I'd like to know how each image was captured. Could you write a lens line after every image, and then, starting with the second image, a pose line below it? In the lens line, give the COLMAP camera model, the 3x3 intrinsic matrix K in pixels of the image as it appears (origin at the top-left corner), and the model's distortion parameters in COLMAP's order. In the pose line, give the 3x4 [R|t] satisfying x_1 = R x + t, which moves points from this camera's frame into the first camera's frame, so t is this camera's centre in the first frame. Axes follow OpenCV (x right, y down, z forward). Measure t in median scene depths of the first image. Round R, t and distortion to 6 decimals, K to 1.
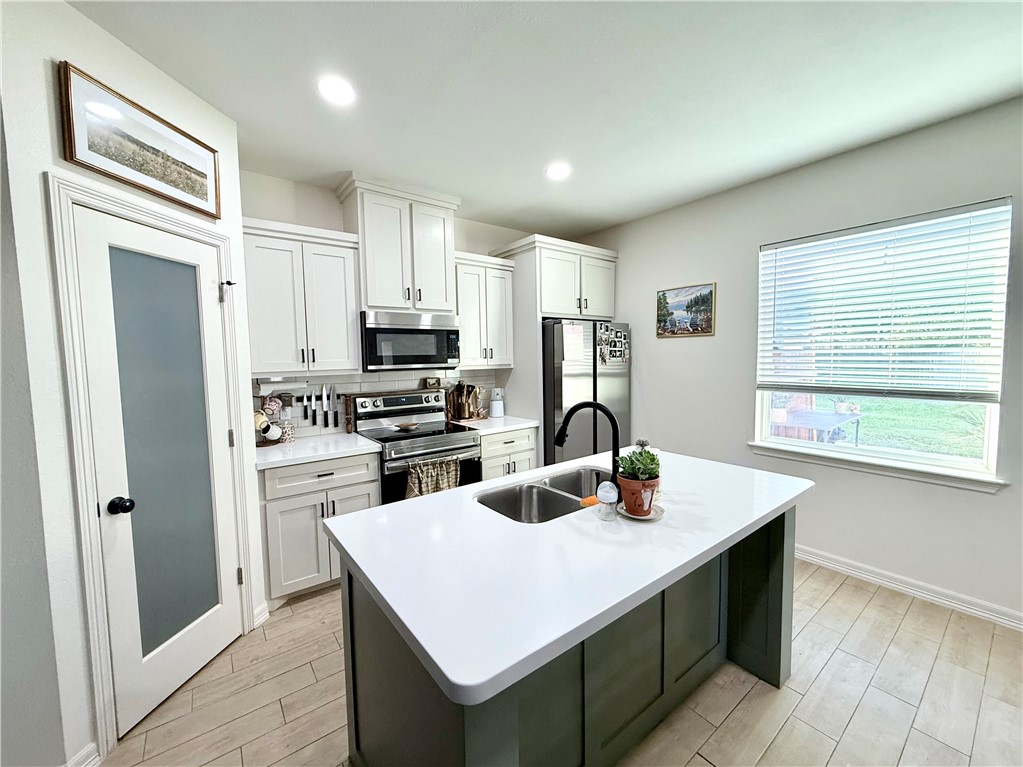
lens RADIAL K [[408.8, 0, 507.7], [0, 408.8, 383.9], [0, 0, 1]] dist [0.000580, 0.000123]
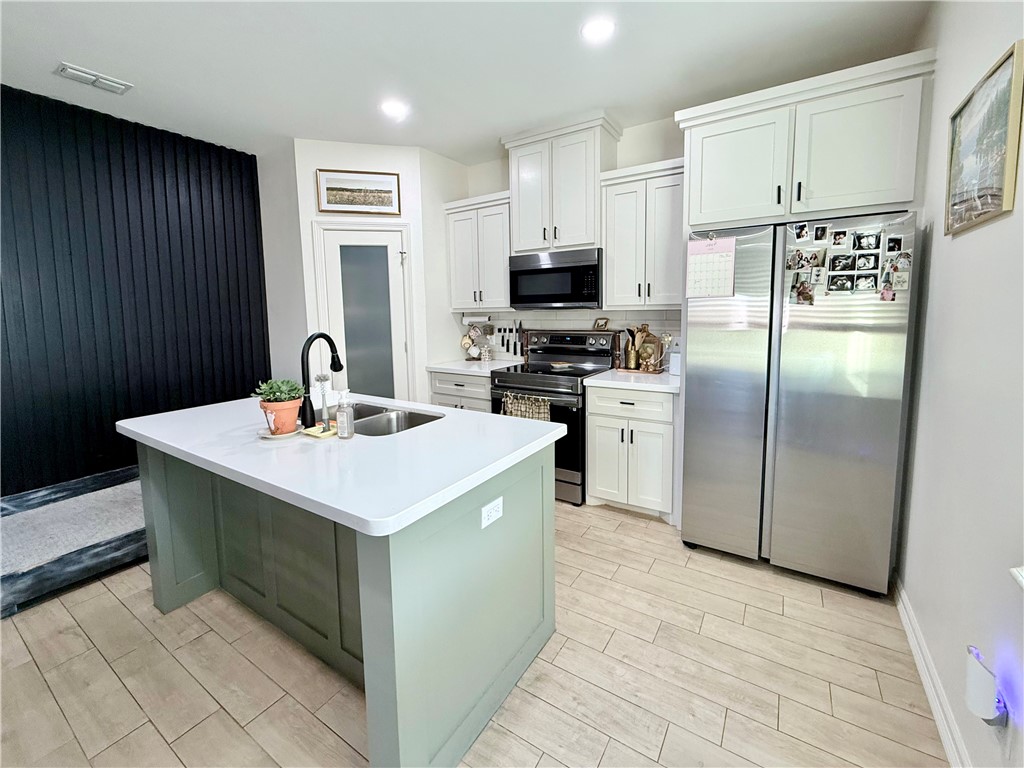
lens RADIAL K [[427.8, 0, 515.7], [0, 427.8, 350.1], [0, 0, 1]] dist [-0.000541, -0.000131]
pose [[0.343158, 0.100952, -0.933837, 0.706631], [-0.055061, 0.994660, 0.087294, -0.019102], [0.937662, 0.021462, 0.346884, 0.526747]]
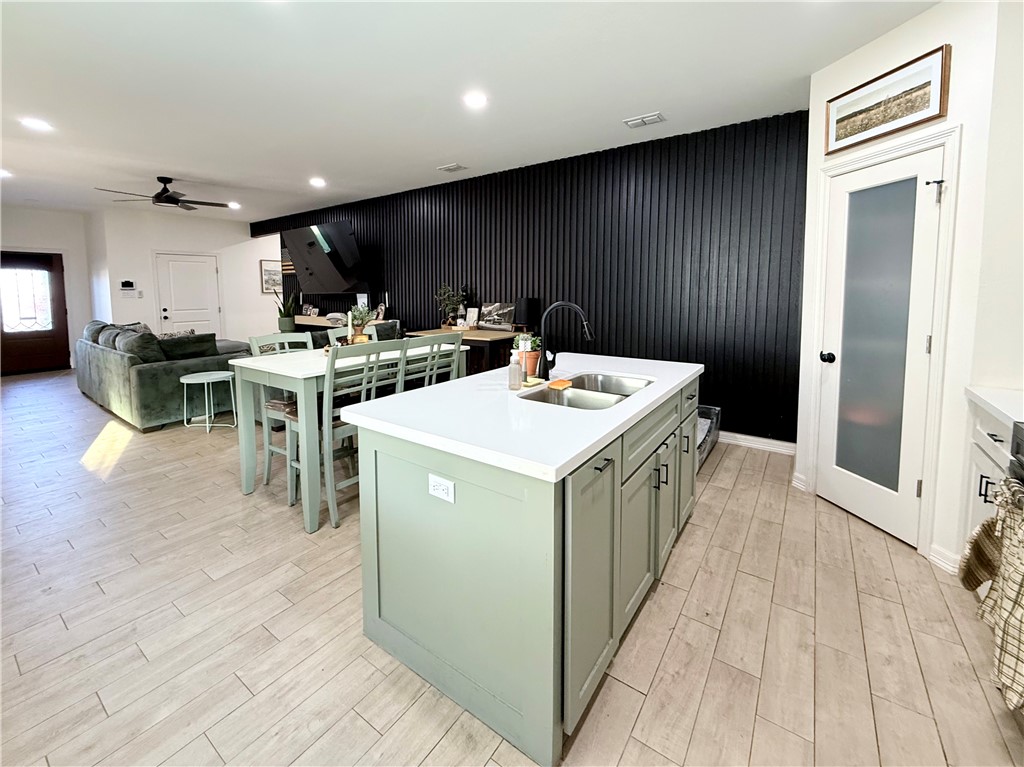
lens RADIAL K [[427.0, 0, 512.3], [0, 427.0, 322.4], [0, 0, 1]] dist [-0.001271, -0.000386]
pose [[-0.952297, 0.043824, -0.302010, 0.361747], [-0.001068, 0.989151, 0.146902, -0.042016], [0.305171, 0.140217, -0.941918, 1.058108]]
